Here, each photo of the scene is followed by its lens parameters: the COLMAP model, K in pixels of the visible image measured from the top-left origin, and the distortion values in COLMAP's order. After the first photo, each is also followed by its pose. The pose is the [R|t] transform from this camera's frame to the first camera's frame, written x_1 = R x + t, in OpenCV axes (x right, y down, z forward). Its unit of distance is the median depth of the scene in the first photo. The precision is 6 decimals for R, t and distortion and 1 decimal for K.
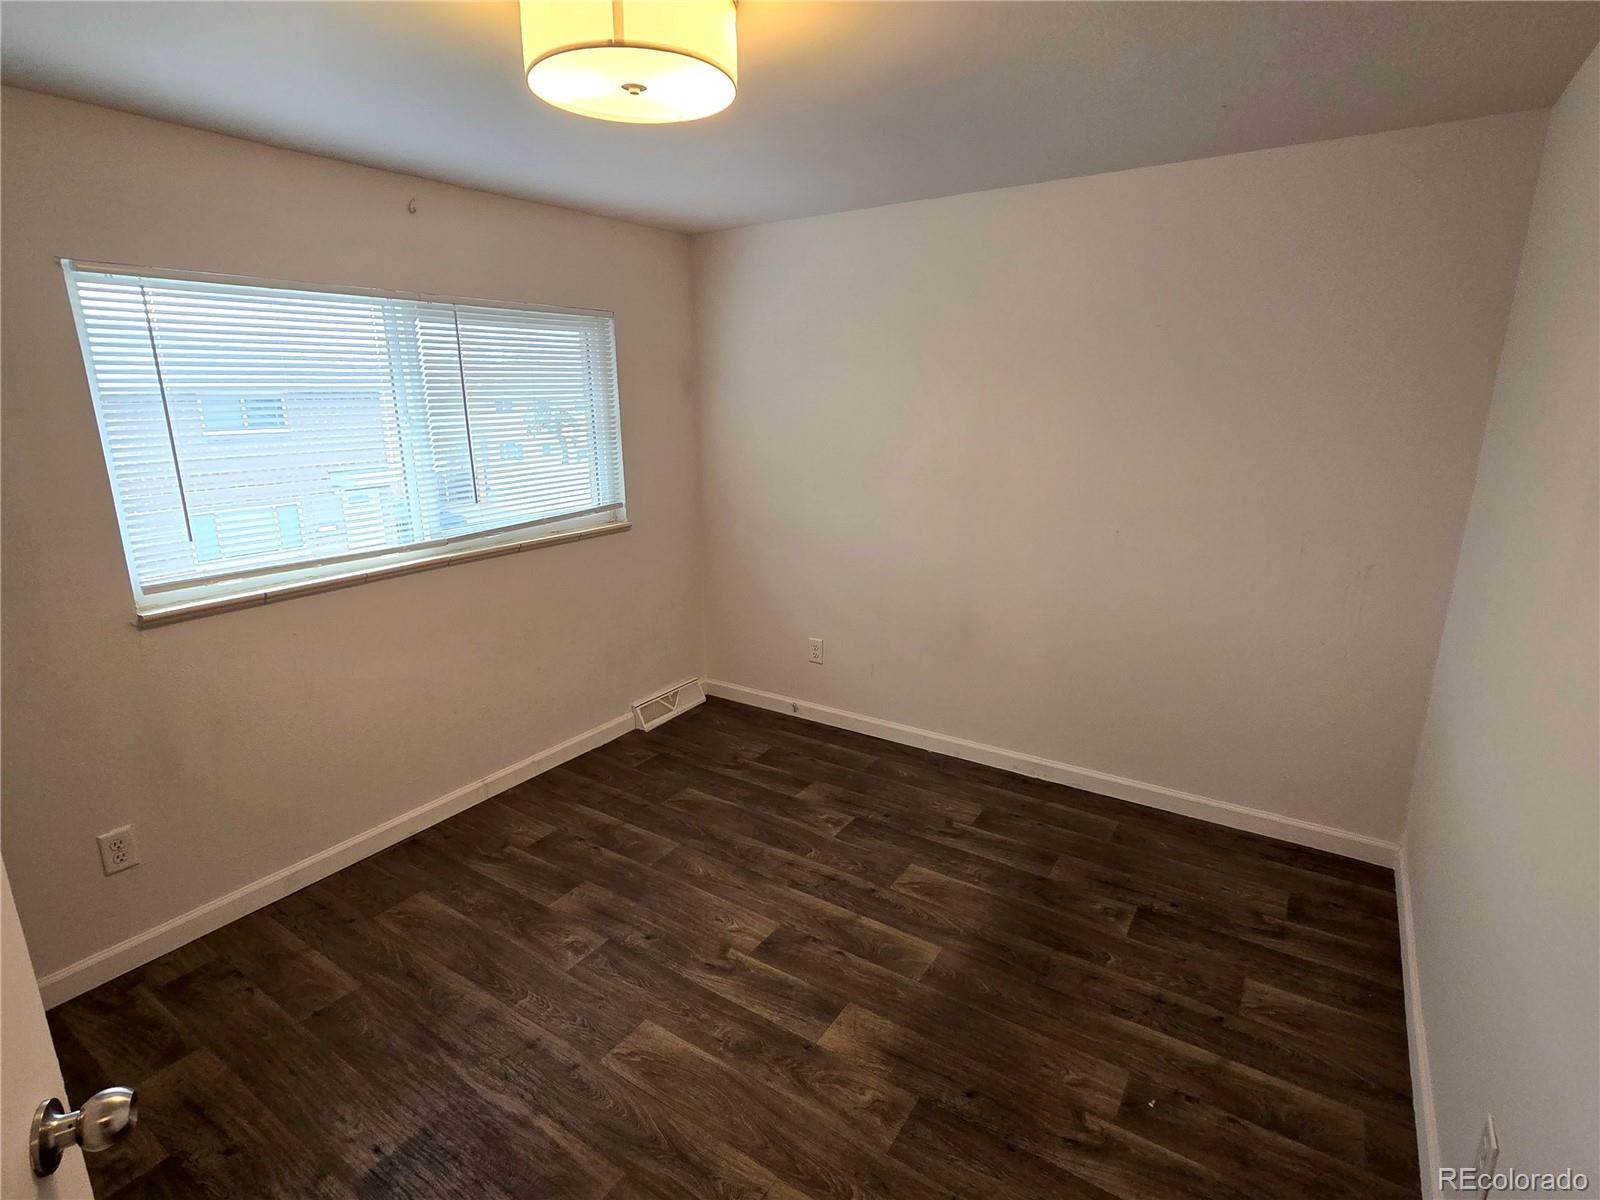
lens RADIAL K [[763.9, 0, 842.9], [0, 763.9, 661.7], [0, 0, 1]] dist [-0.004415, -0.000454]
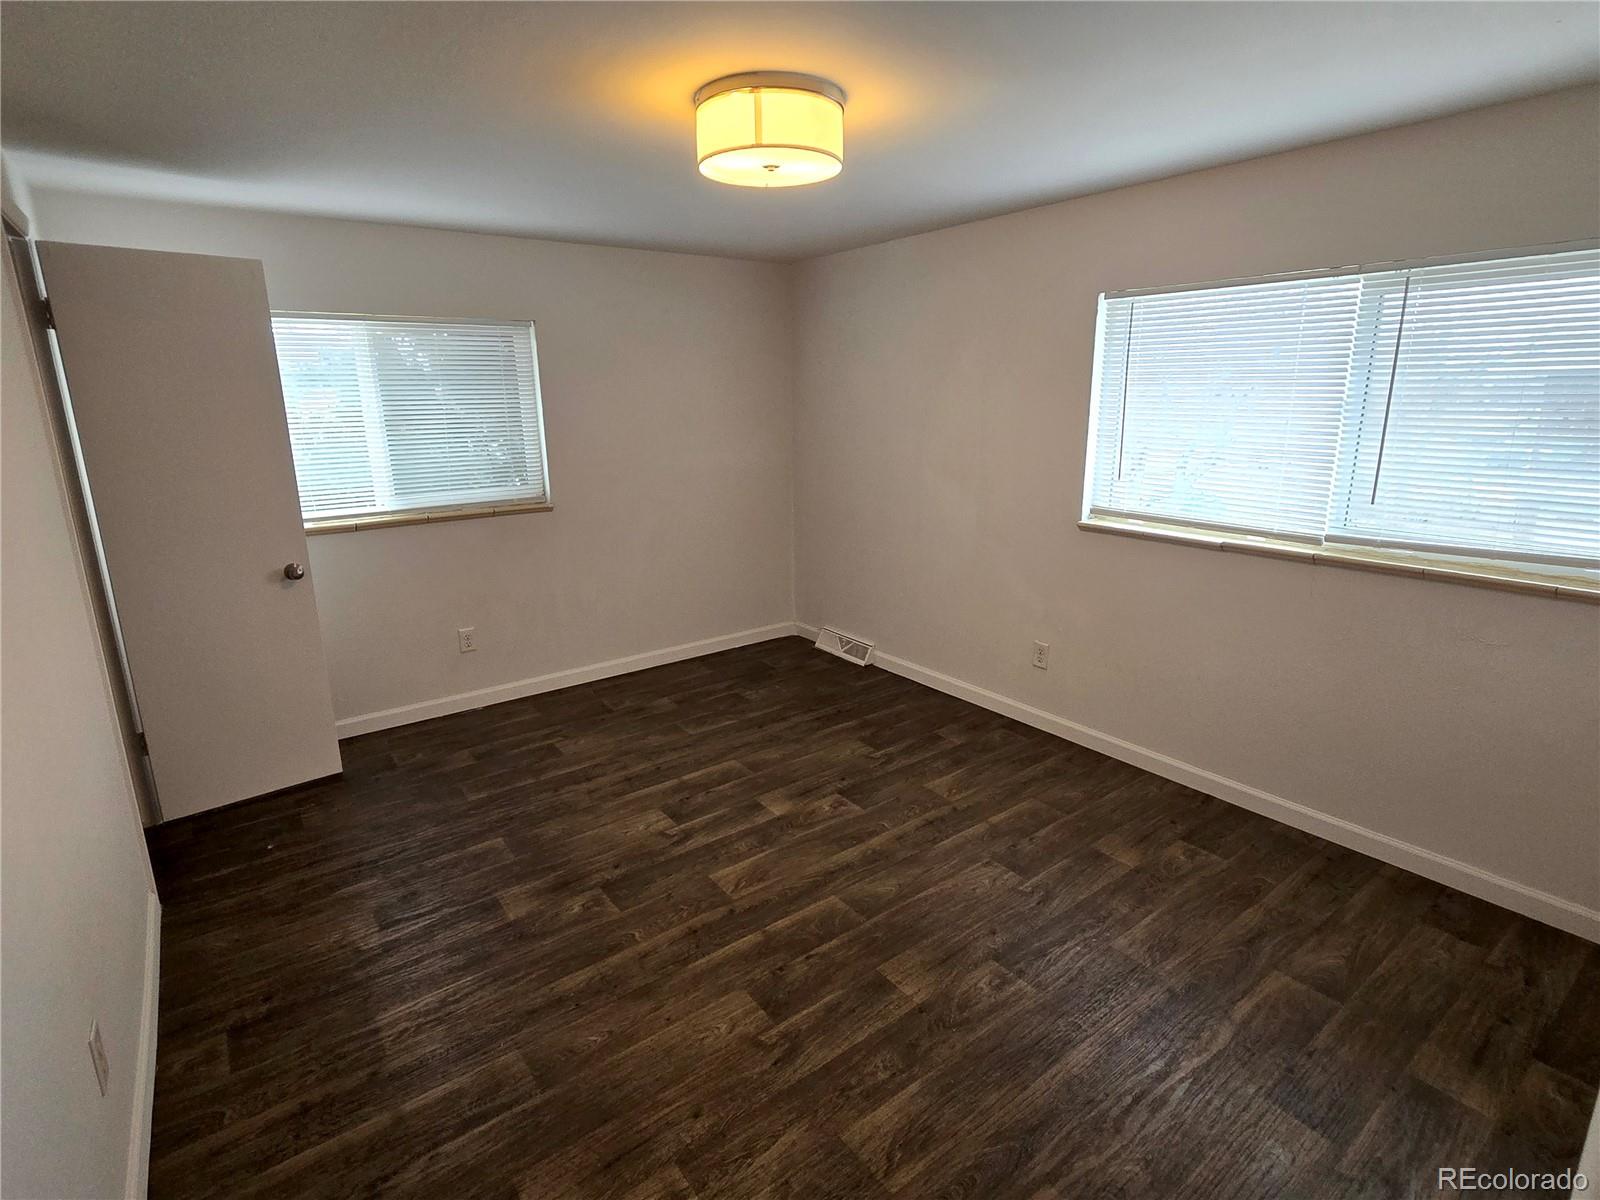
lens RADIAL K [[793.7, 0, 803.4], [0, 793.7, 587.8], [0, 0, 1]] dist [-0.000478, -0.001751]
pose [[0.367838, -0.227945, 0.901519, -0.485131], [0.323683, 0.940247, 0.105667, -0.097335], [-0.871736, 0.252938, 0.419641, 0.288492]]
